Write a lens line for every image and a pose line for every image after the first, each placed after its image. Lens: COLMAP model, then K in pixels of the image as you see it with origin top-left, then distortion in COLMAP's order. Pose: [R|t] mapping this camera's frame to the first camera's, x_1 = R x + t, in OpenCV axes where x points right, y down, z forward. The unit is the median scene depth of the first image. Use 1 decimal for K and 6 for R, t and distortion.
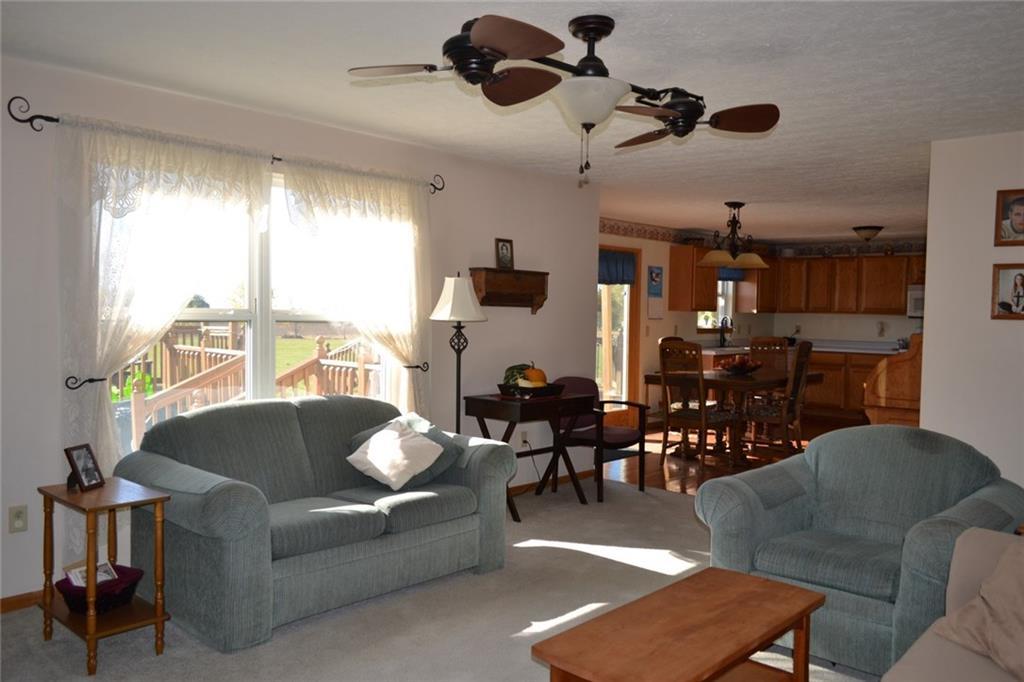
lens RADIAL K [[811.9, 0, 513.1], [0, 811.9, 343.0], [0, 0, 1]] dist [0.002717, 0.002567]
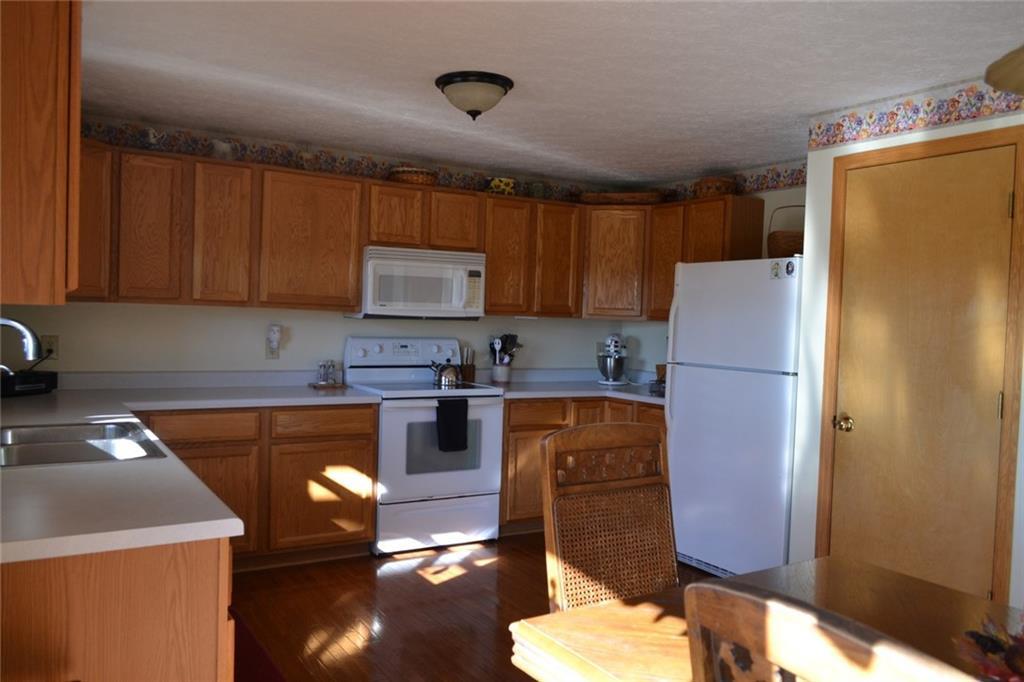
lens RADIAL K [[811.9, 0, 513.1], [0, 811.9, 343.0], [0, 0, 1]] dist [0.002717, 0.002567]
pose [[0.273961, -0.042148, 0.960817, 0.071705], [0.015835, 0.999102, 0.039312, -0.032974], [-0.961610, 0.004445, 0.274382, 0.786084]]
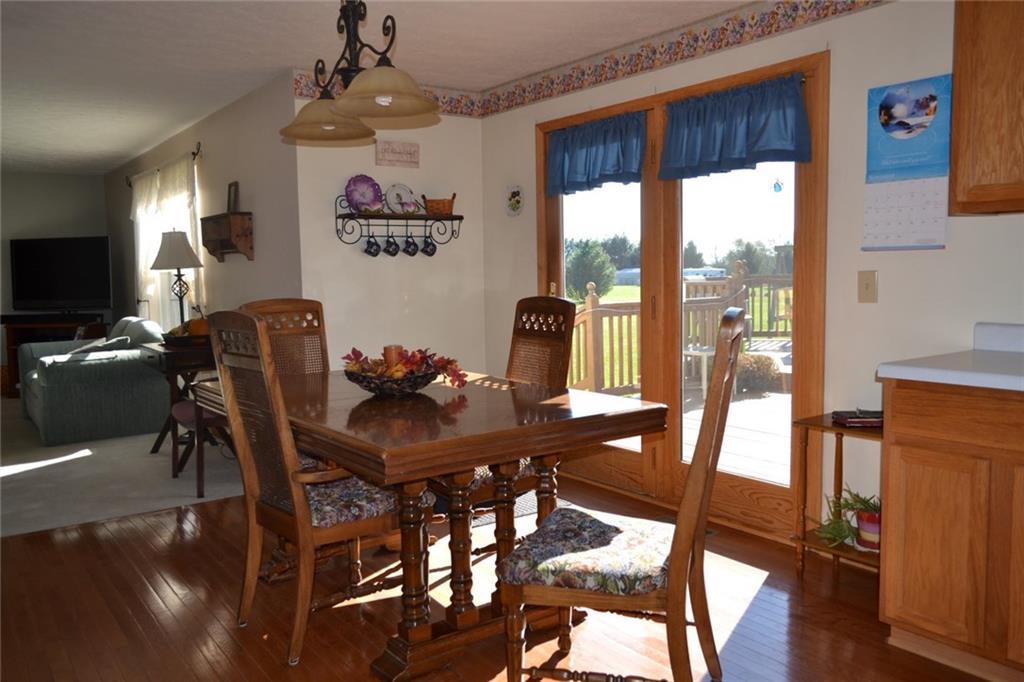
lens RADIAL K [[811.9, 0, 513.1], [0, 811.9, 343.0], [0, 0, 1]] dist [0.002717, 0.002567]
pose [[-0.198441, 0.082069, -0.976671, 0.471646], [-0.018083, 0.996012, 0.087368, -0.015837], [0.979946, 0.034998, -0.196166, 0.826893]]
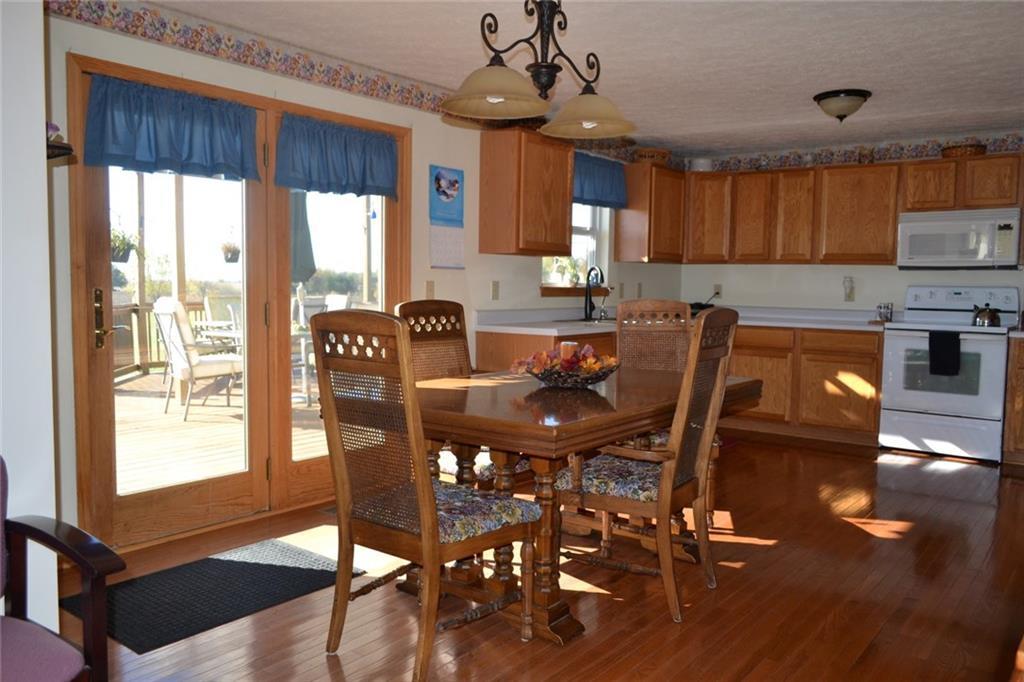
lens RADIAL K [[811.9, 0, 513.1], [0, 811.9, 343.0], [0, 0, 1]] dist [0.002717, 0.002567]
pose [[0.996953, -0.007717, 0.077619, 0.159221], [0.005093, 0.999411, 0.033946, 0.001389], [-0.077835, -0.033447, 0.996405, 0.426653]]
